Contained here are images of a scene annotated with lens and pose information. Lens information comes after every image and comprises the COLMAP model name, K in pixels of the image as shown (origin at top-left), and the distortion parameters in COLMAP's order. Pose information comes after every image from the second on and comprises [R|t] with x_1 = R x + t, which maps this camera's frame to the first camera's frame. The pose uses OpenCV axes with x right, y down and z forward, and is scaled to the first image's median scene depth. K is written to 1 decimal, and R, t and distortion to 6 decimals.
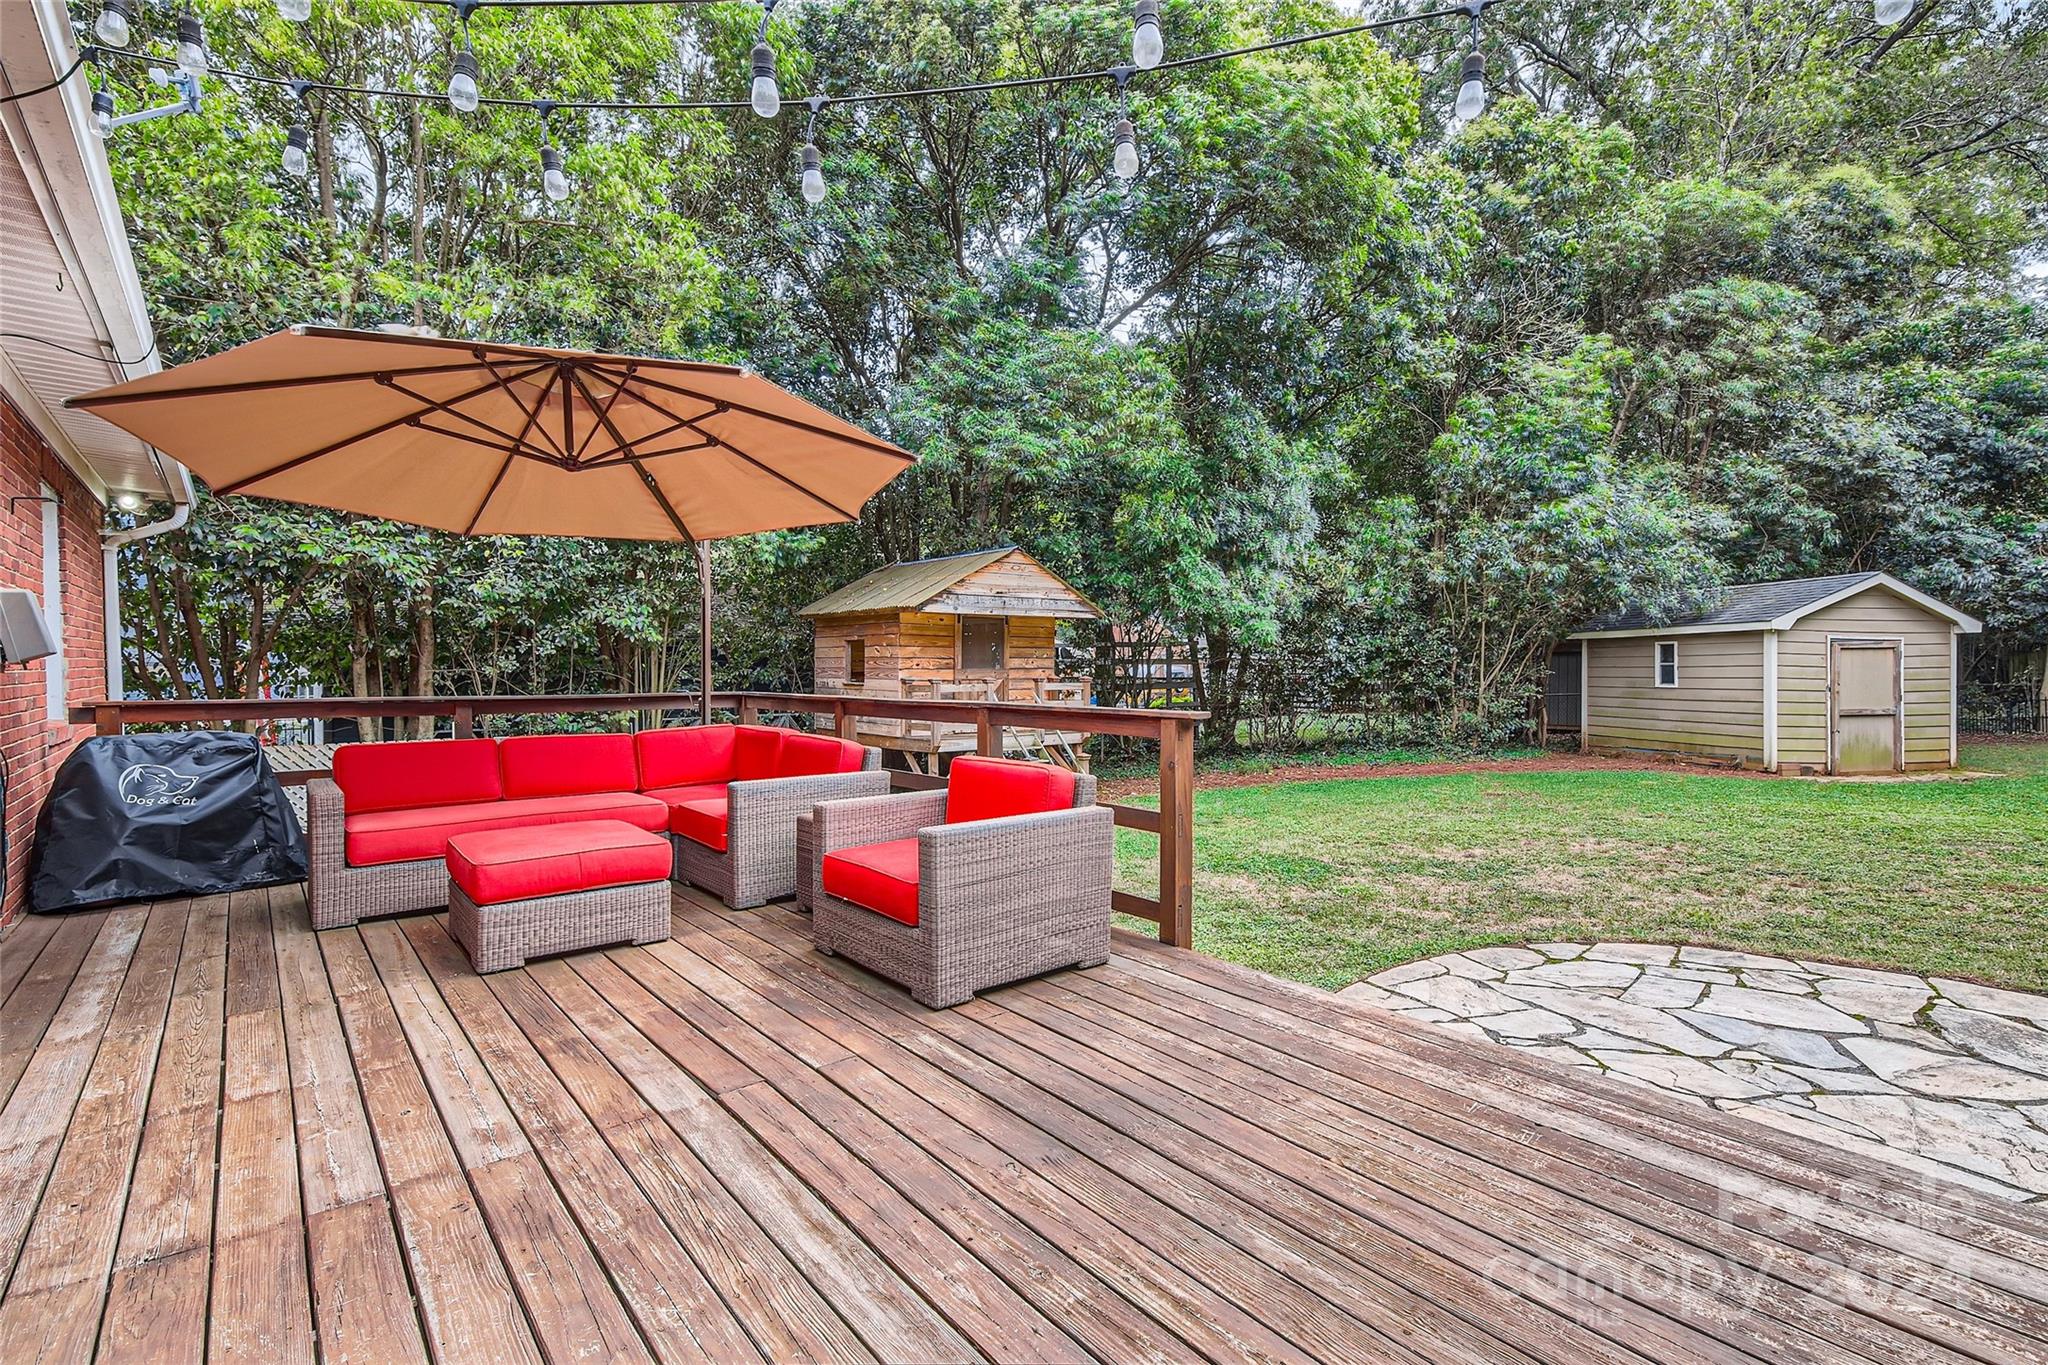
lens RADIAL K [[952.6, 0, 1028.6], [0, 952.6, 684.4], [0, 0, 1]] dist [0.004900, -0.000128]
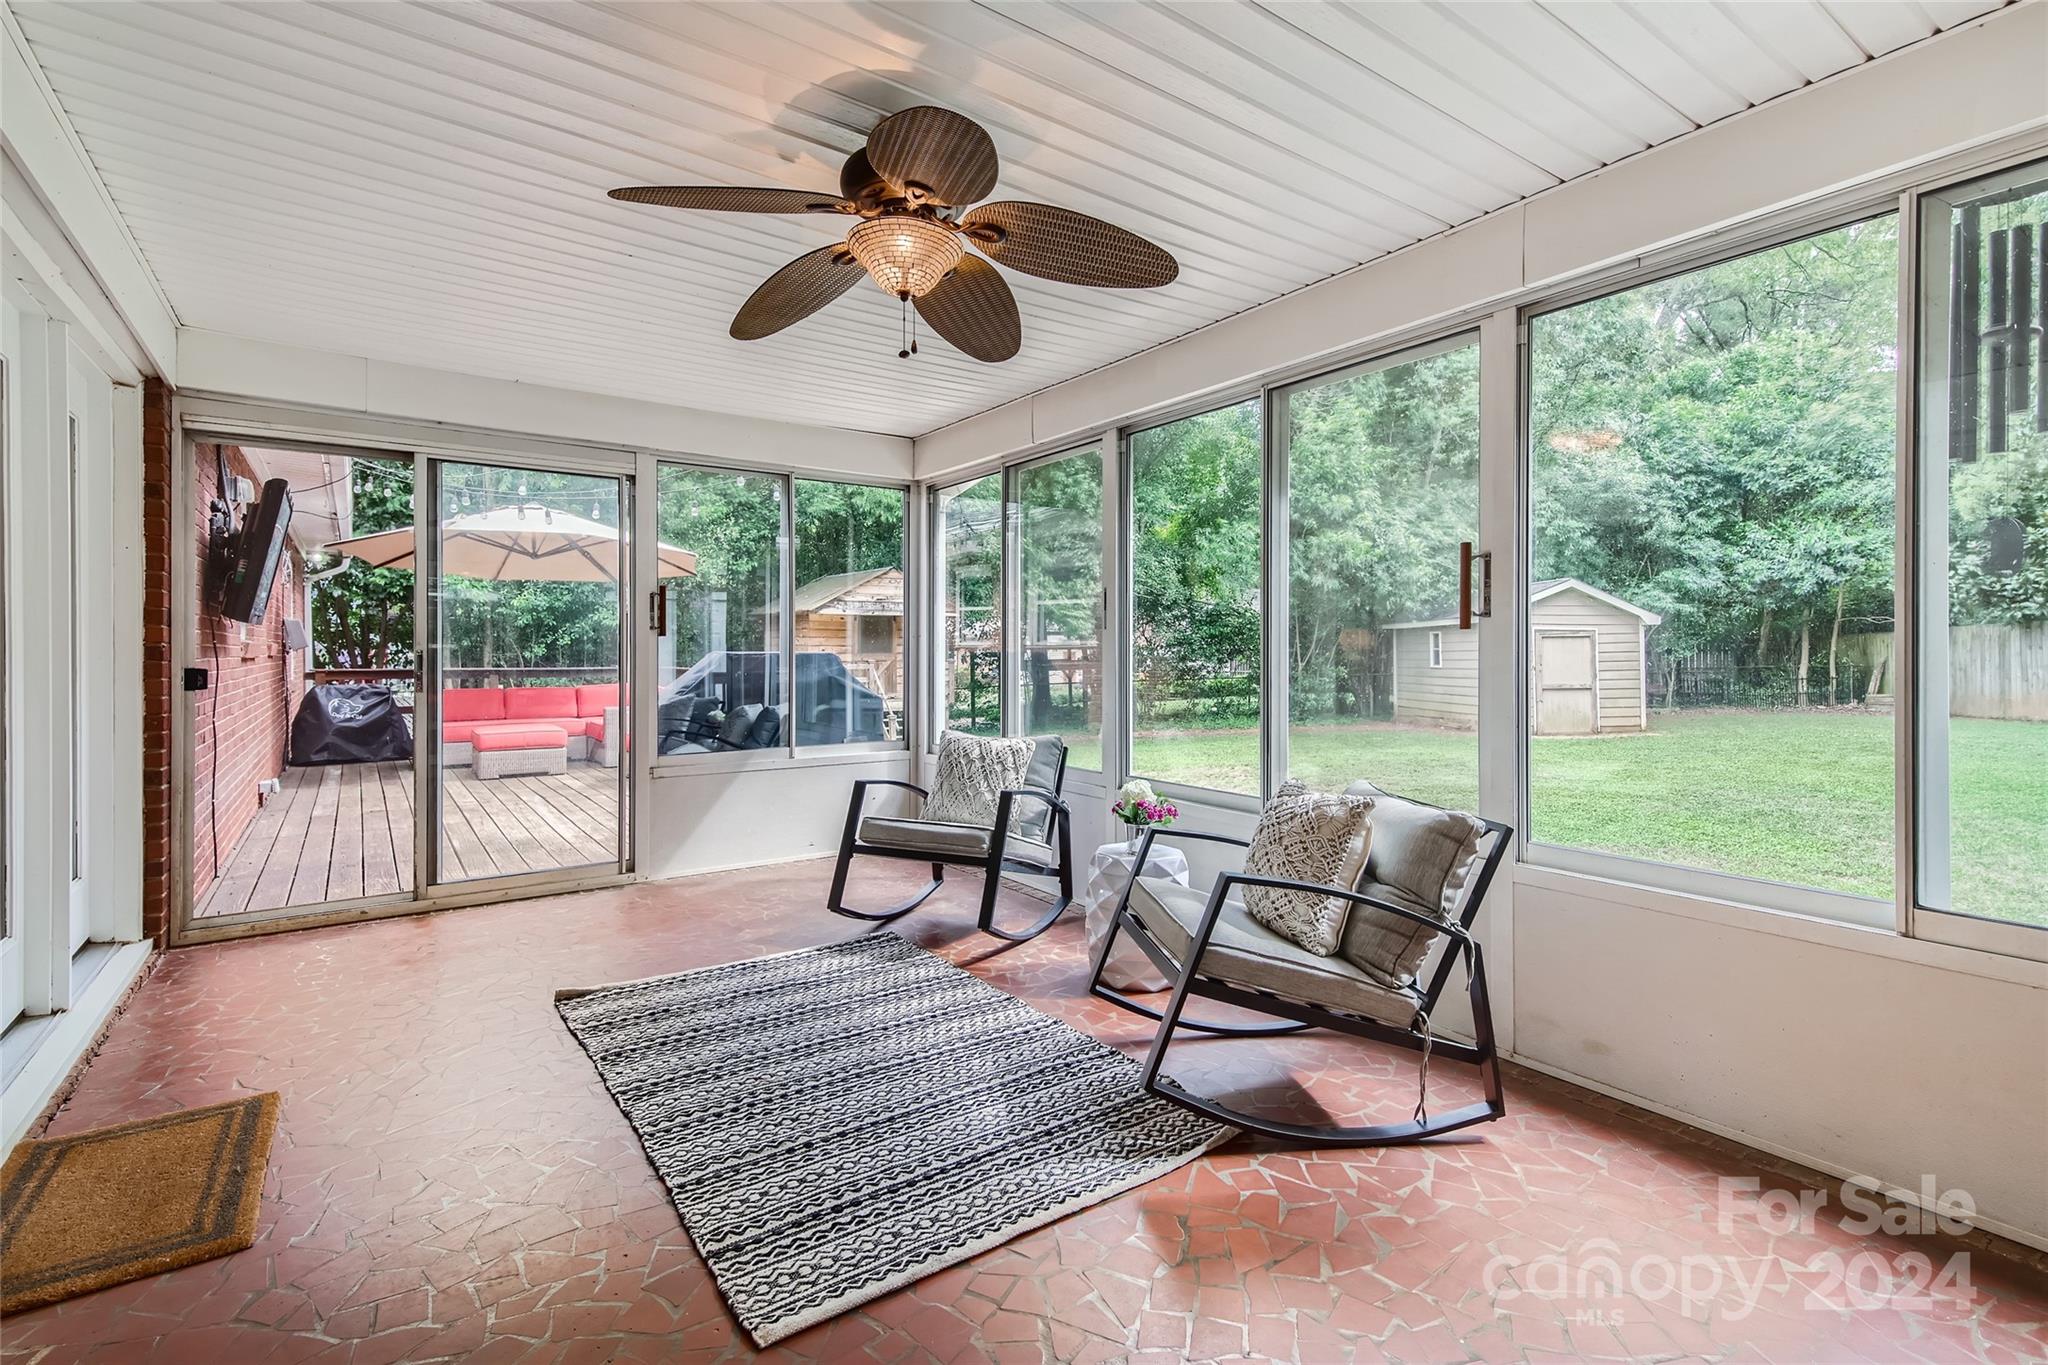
lens RADIAL K [[952.6, 0, 1037.6], [0, 952.6, 652.2], [0, 0, 1]] dist [0.004900, -0.000128]
pose [[0.997590, -0.000458, -0.069386, 0.318257], [-0.000736, 0.999852, -0.017176, 0.006768], [0.069384, 0.017186, 0.997442, -0.418305]]
